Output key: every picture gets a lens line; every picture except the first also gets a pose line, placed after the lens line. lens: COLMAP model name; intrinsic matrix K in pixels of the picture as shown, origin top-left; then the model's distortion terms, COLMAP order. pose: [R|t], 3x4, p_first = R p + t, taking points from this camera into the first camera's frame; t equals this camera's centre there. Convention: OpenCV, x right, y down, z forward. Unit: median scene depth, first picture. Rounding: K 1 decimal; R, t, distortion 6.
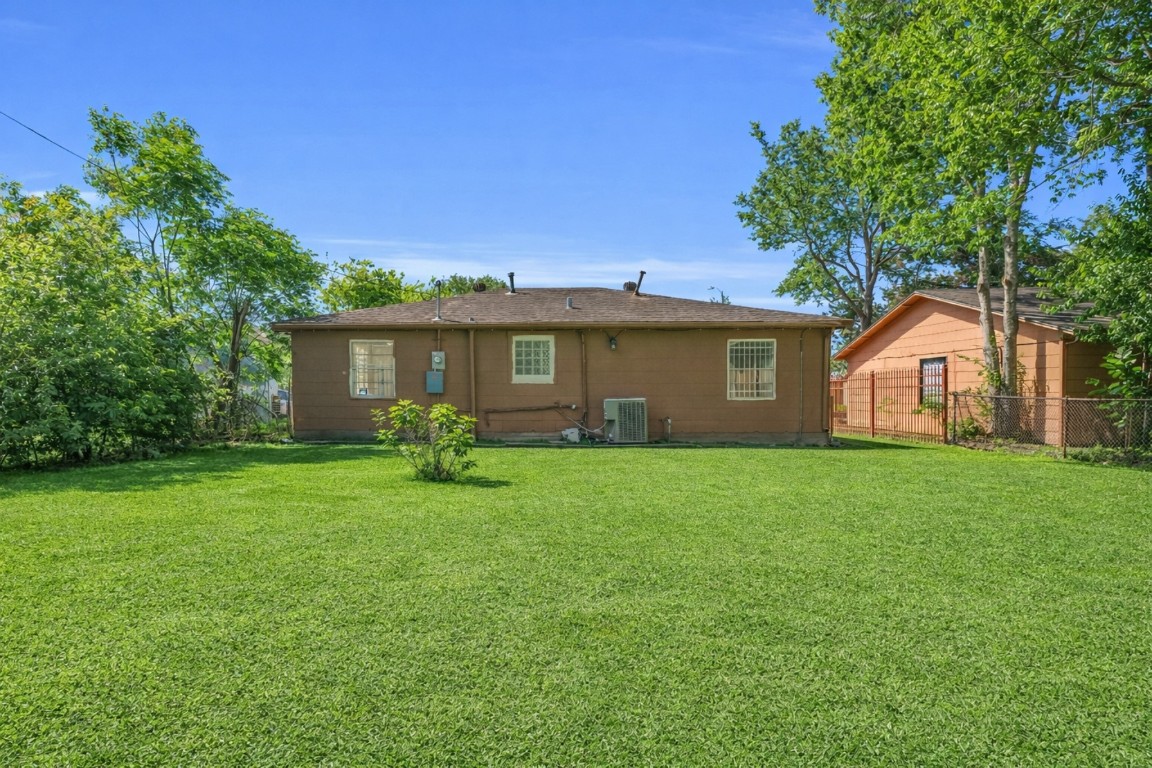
lens RADIAL K [[525.8, 0, 576.6], [0, 525.8, 446.4], [0, 0, 1]] dist [0.000701, 0.000000]
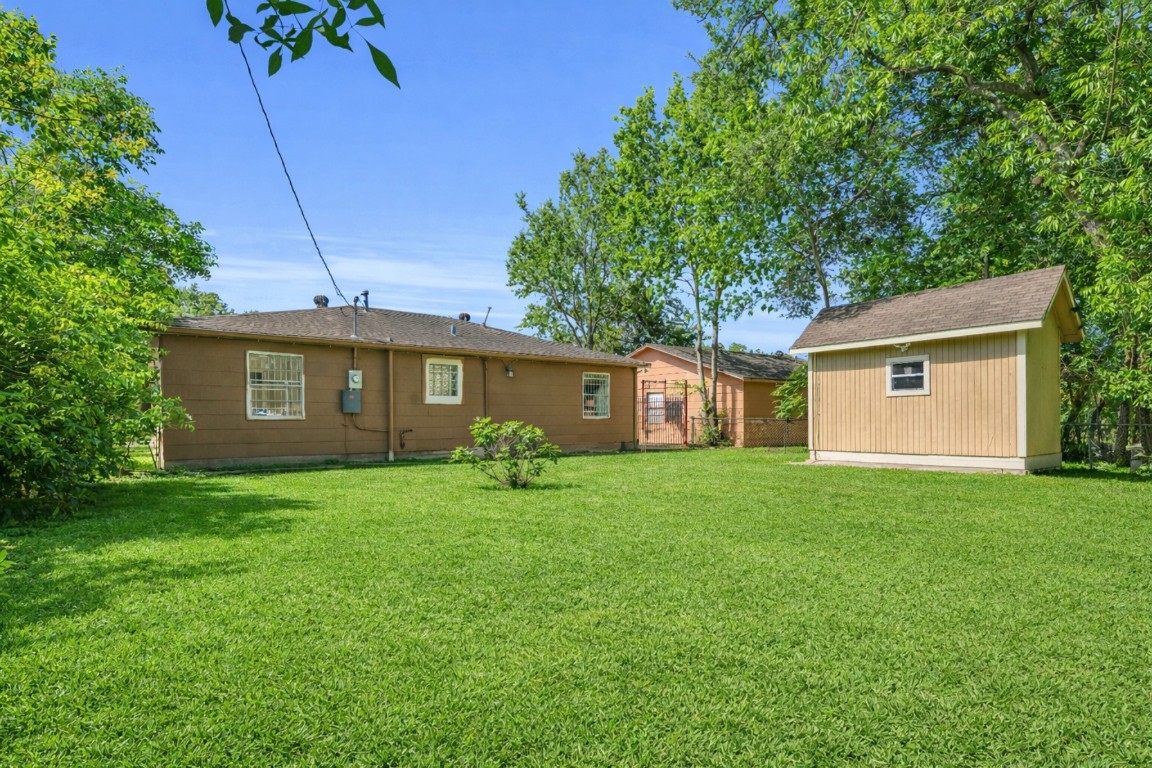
lens RADIAL K [[525.8, 0, 576.6], [0, 525.8, 446.4], [0, 0, 1]] dist [0.000701, 0.000000]
pose [[0.798506, -0.027426, 0.601361, -0.508525], [0.048850, 0.998619, -0.019322, 0.000887], [-0.600001, 0.044805, 0.798744, -0.024680]]
